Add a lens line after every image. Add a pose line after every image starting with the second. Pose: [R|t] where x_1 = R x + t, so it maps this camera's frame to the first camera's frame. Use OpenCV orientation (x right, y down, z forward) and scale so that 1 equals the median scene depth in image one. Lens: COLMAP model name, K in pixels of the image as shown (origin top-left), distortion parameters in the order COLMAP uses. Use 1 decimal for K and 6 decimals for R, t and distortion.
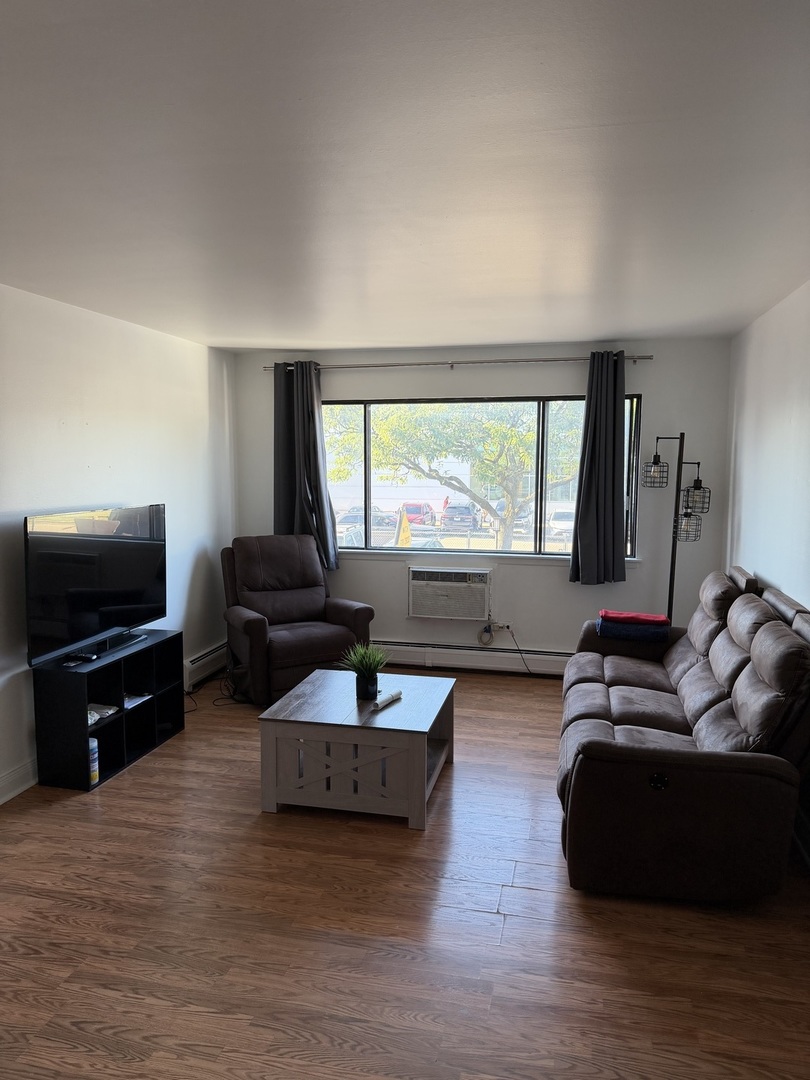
lens RADIAL K [[759.0, 0, 405.0], [0, 759.0, 540.0], [0, 0, 1]] dist [0.066272, -0.078959]
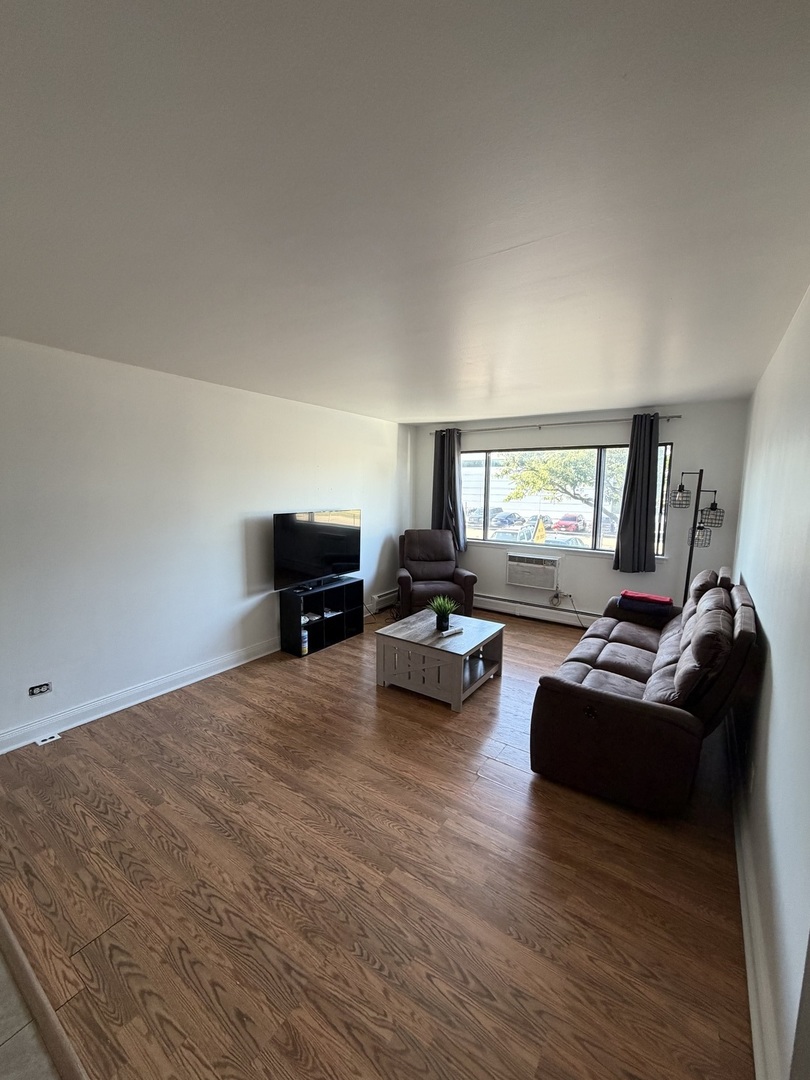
lens RADIAL K [[431.6, 0, 405.2], [0, 431.6, 536.1], [0, 0, 1]] dist [0.002230, 0.000209]
pose [[0.929052, 0.050772, -0.366449, 0.171299], [-0.048506, 0.998704, 0.015394, -0.004590], [0.366755, 0.003473, 0.930311, 0.074748]]
